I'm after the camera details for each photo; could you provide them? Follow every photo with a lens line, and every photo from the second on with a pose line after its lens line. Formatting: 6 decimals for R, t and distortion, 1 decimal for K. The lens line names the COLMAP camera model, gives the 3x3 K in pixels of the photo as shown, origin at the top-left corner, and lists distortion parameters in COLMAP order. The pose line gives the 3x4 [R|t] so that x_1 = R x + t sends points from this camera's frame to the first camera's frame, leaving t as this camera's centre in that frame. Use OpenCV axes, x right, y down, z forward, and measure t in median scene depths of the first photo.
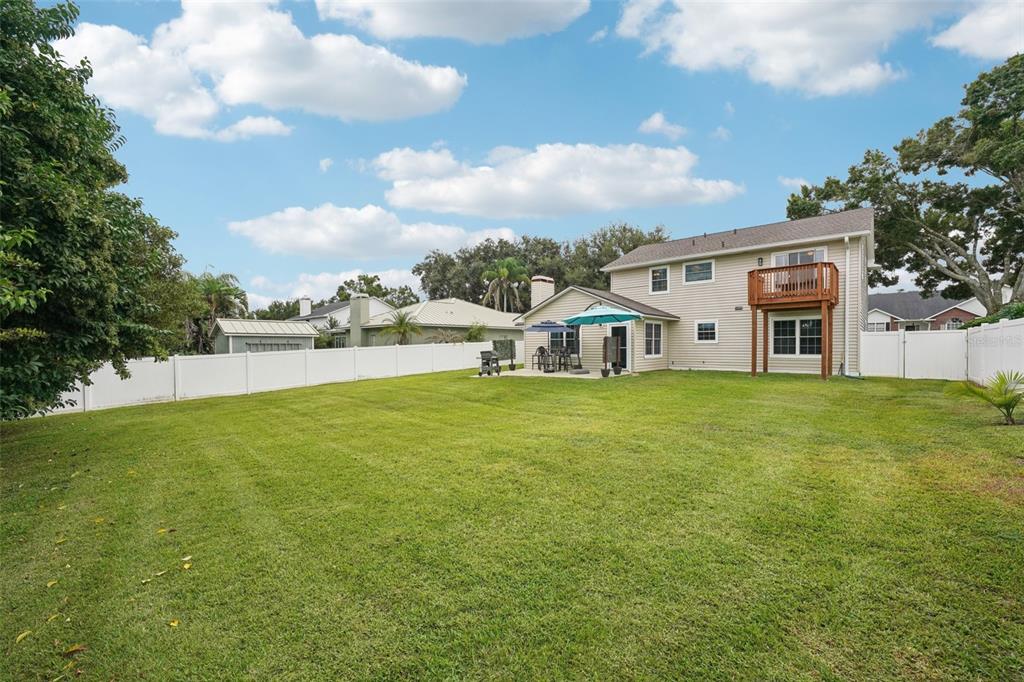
lens RADIAL K [[429.5, 0, 512.0], [0, 429.5, 341.0], [0, 0, 1]] dist [-0.001482, 0.000229]
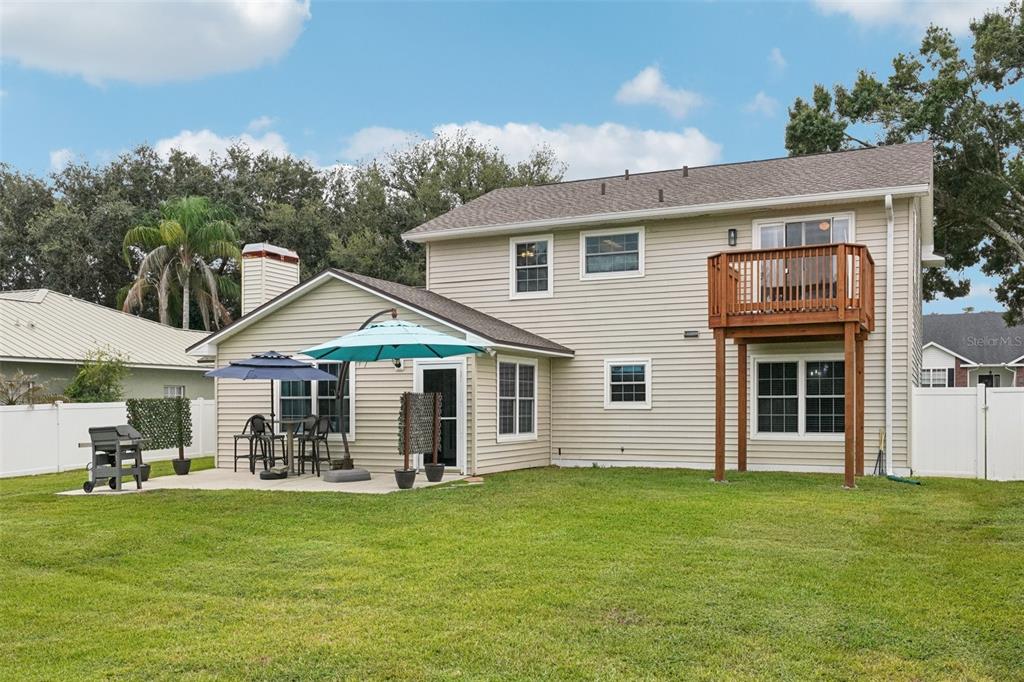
lens RADIAL K [[964.6, 0, 511.9], [0, 964.6, 375.3], [0, 0, 1]] dist [0.041208, -0.012848]
pose [[0.956303, 0.013864, 0.292050, 0.032388], [-0.006741, 0.999655, -0.025379, -0.003318], [-0.292301, 0.022301, 0.956066, 0.048708]]
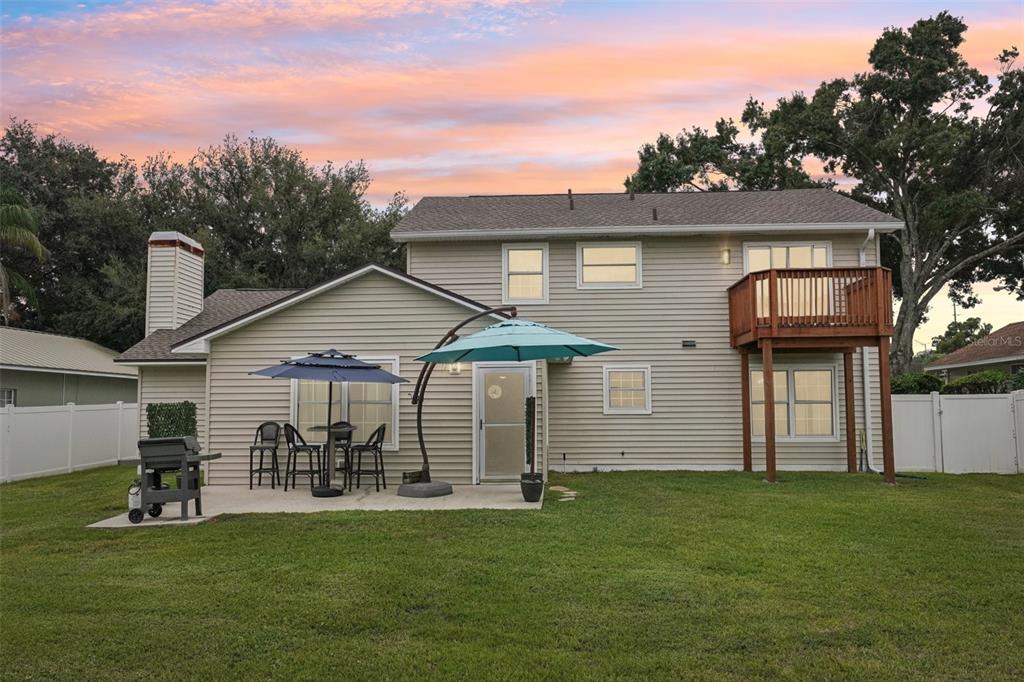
lens RADIAL K [[851.8, 0, 512.0], [0, 851.8, 341.0], [0, 0, 1]] dist [0.014417, 0.004600]
pose [[0.774685, 0.054678, 0.629980, -0.241683], [-0.006161, 0.996860, -0.078945, 0.000034], [-0.632318, 0.057275, 0.772589, 0.337610]]
